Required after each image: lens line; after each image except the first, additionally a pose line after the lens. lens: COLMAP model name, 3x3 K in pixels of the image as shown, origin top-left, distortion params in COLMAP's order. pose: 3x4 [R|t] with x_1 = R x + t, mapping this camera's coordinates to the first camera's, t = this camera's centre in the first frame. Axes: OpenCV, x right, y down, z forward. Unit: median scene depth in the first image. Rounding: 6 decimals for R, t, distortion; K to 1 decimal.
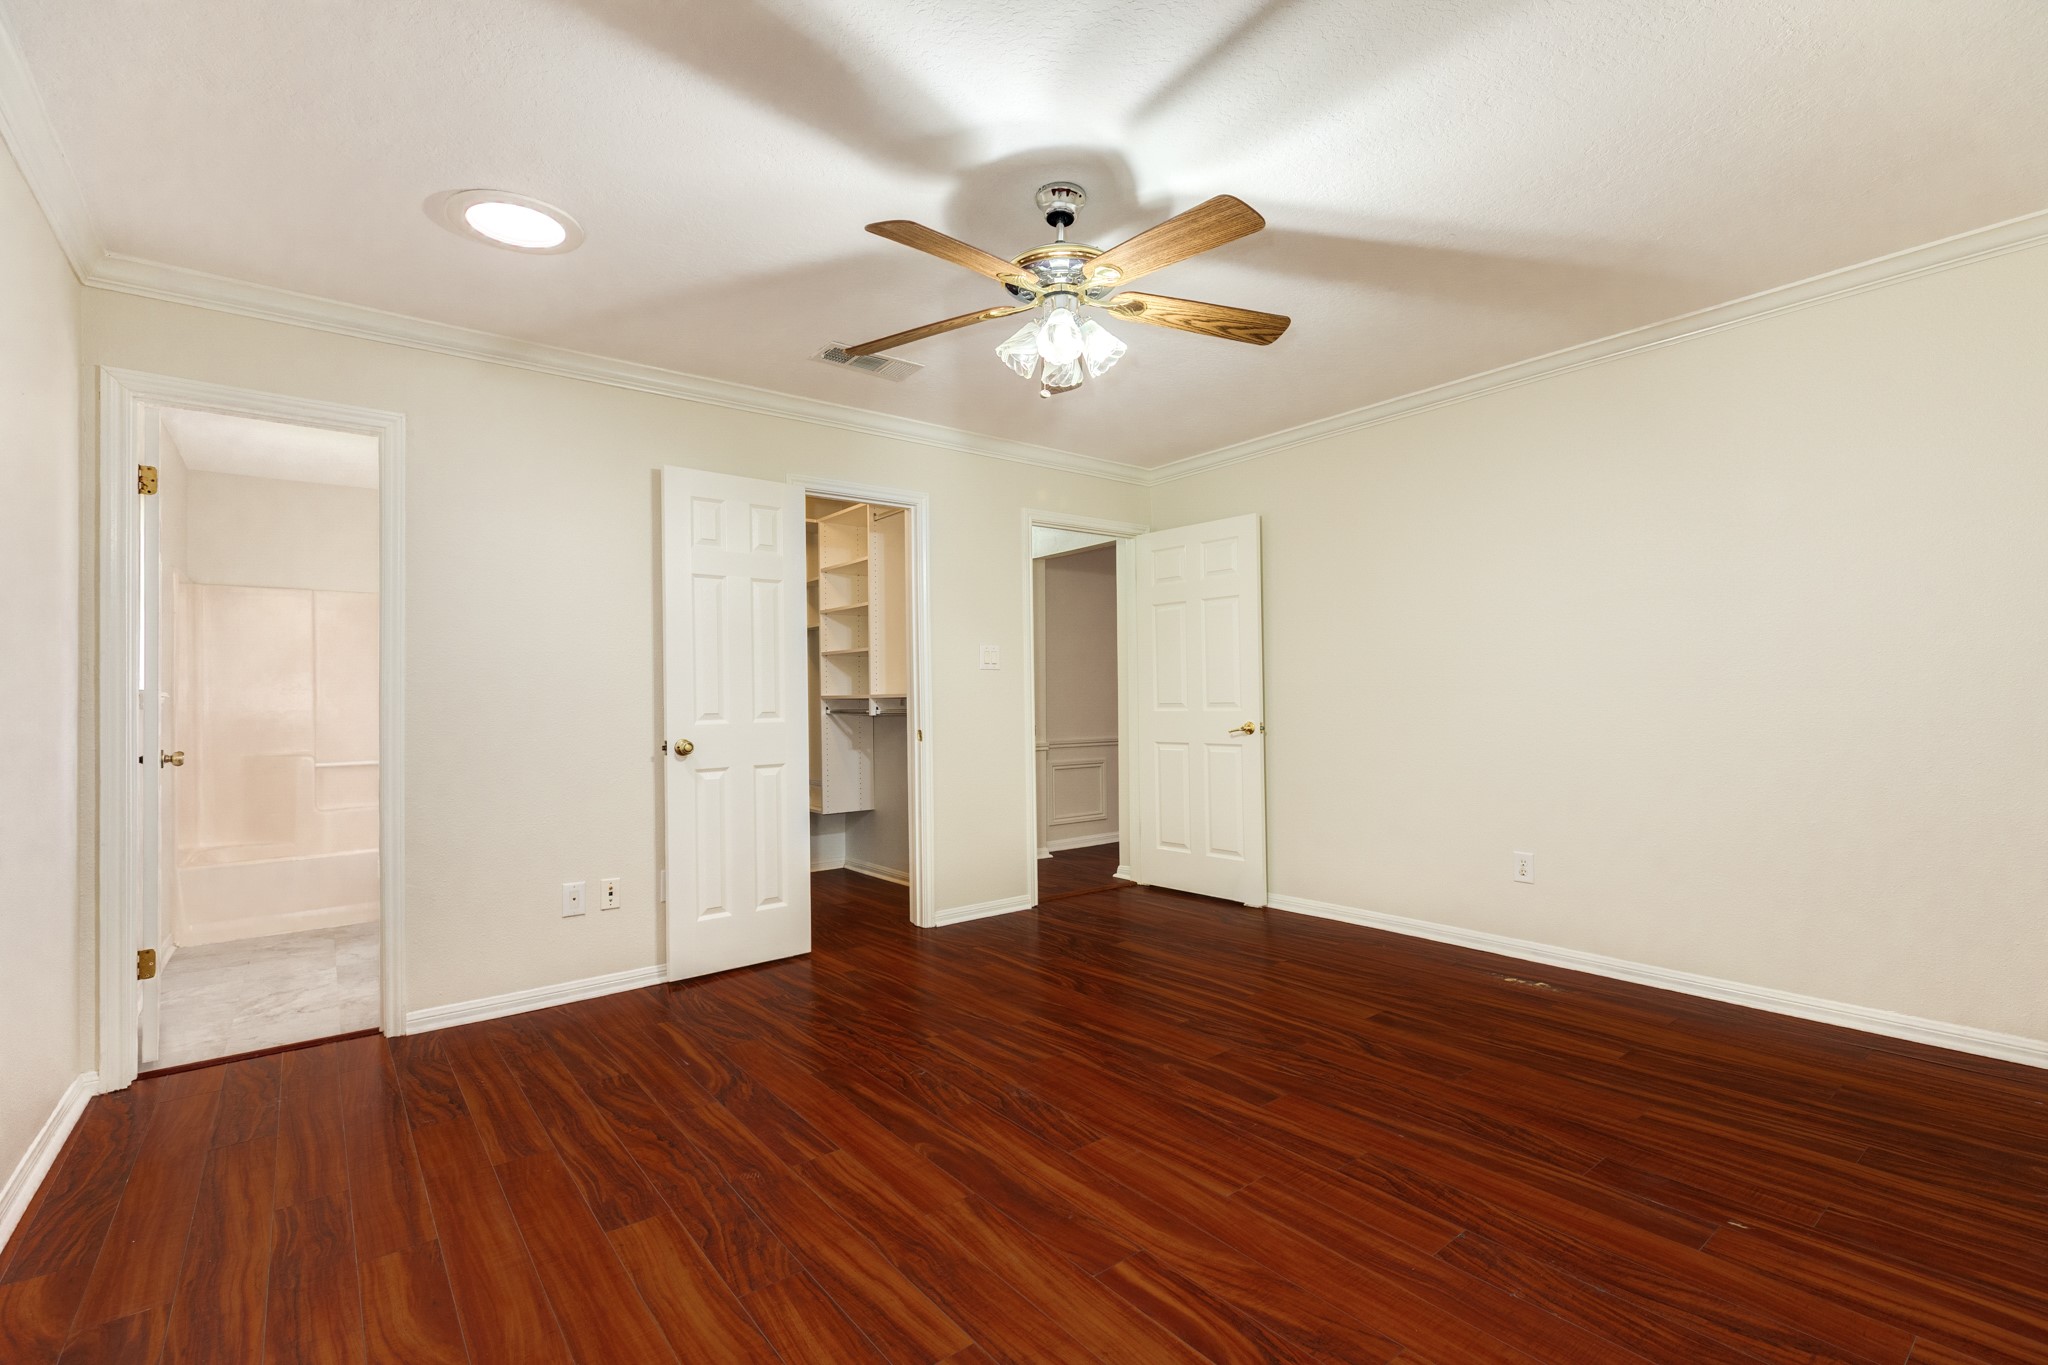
lens RADIAL K [[916.2, 0, 1025.5], [0, 916.2, 691.5], [0, 0, 1]] dist [0.003215, 0.000380]
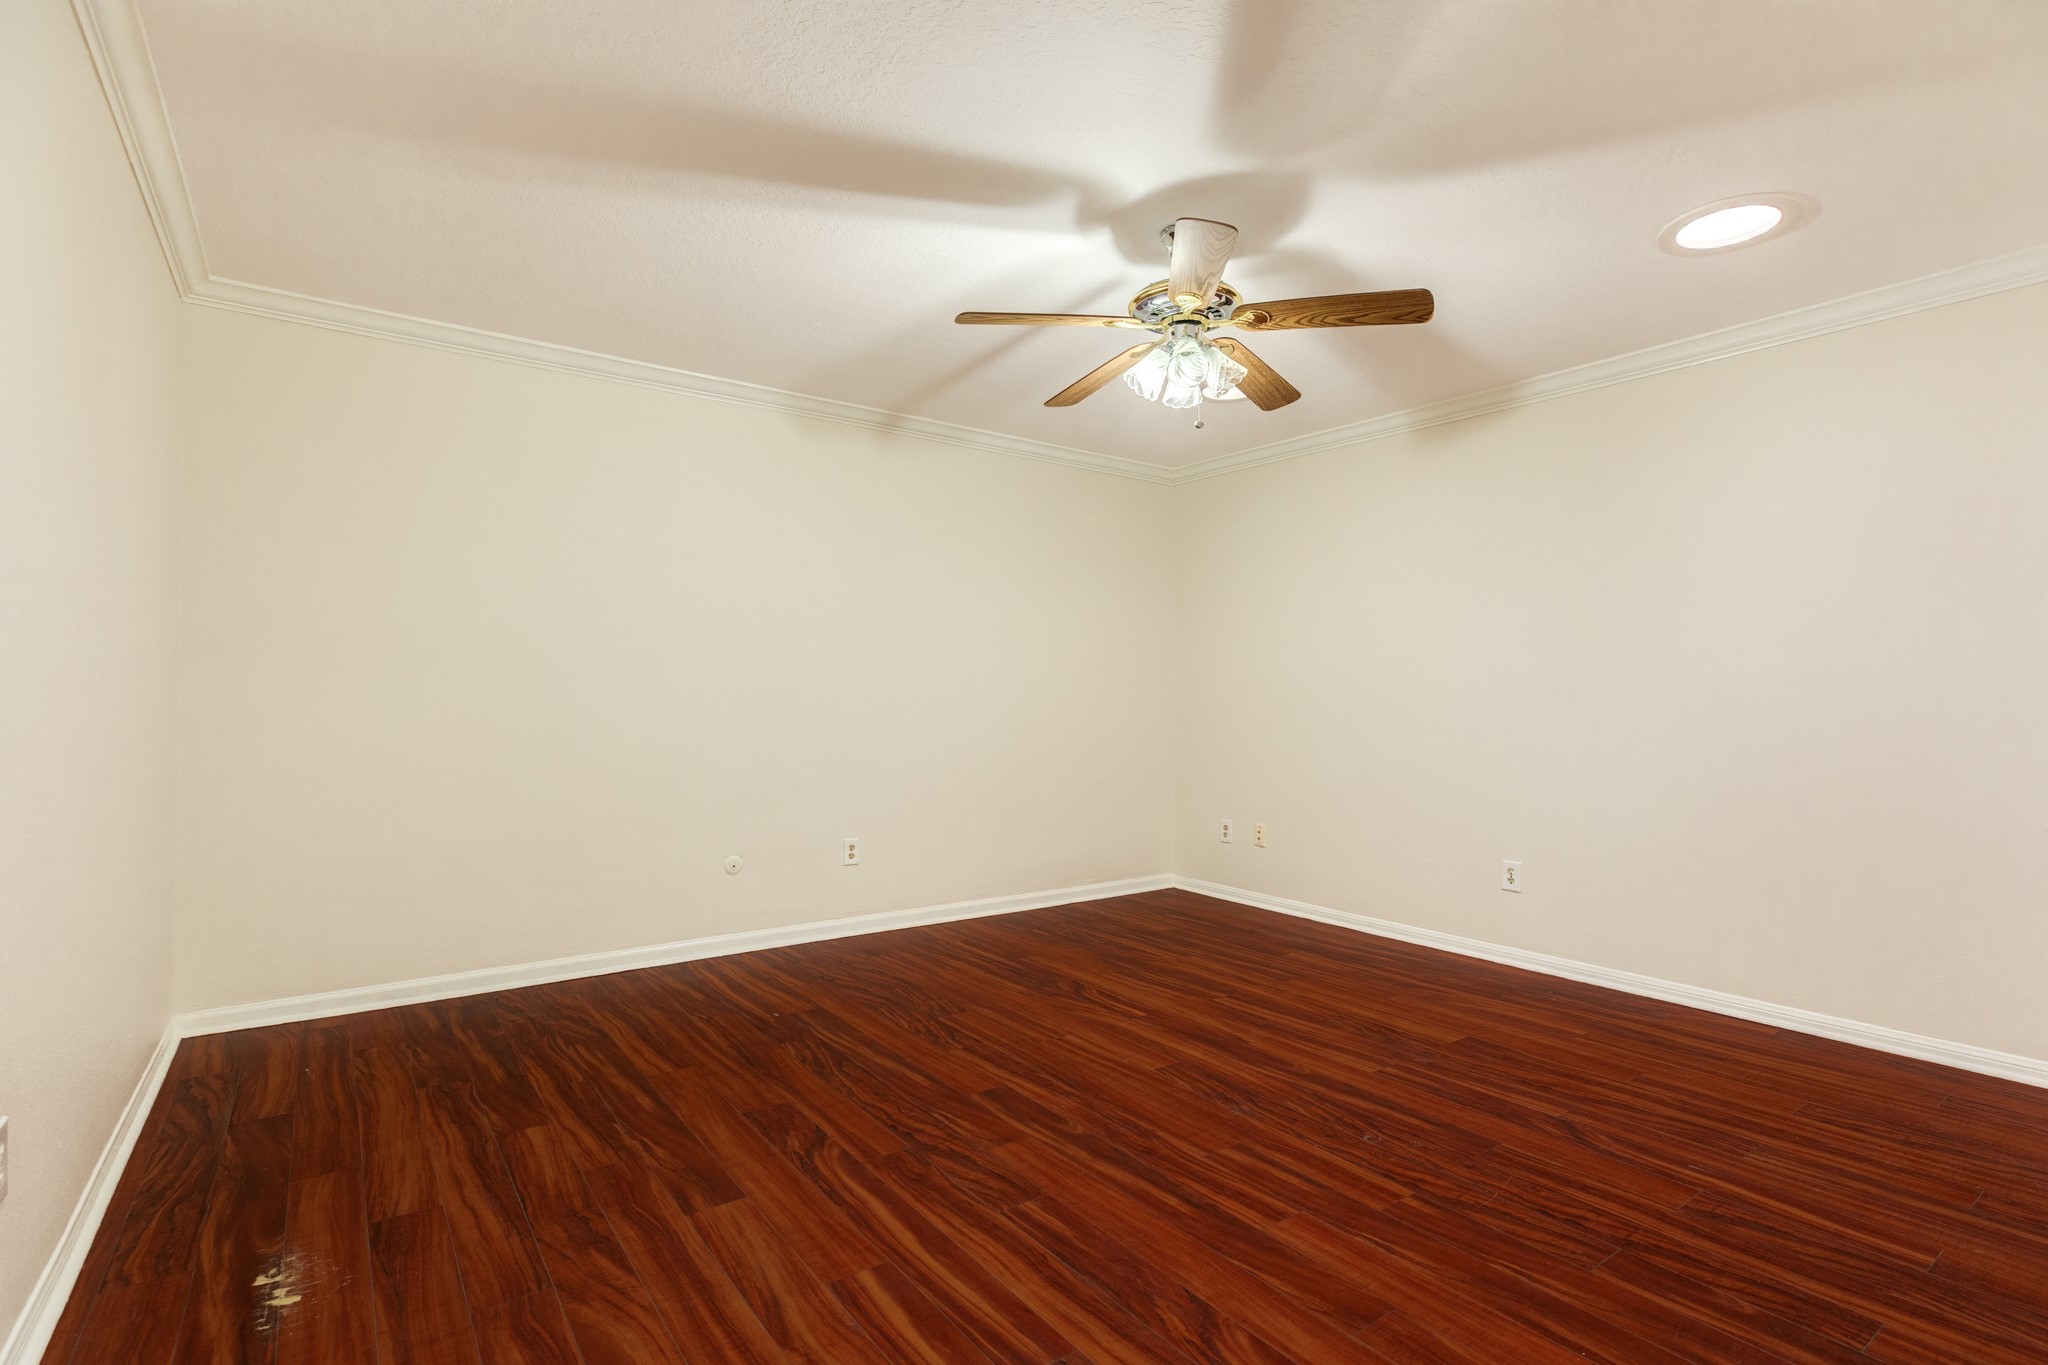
lens RADIAL K [[916.2, 0, 1025.5], [0, 916.2, 691.5], [0, 0, 1]] dist [0.003215, 0.000380]
pose [[-0.998700, 0.007913, 0.050353, 0.154146], [0.006648, 0.999659, -0.025245, 0.019807], [-0.050535, -0.024877, -0.998412, 1.825663]]
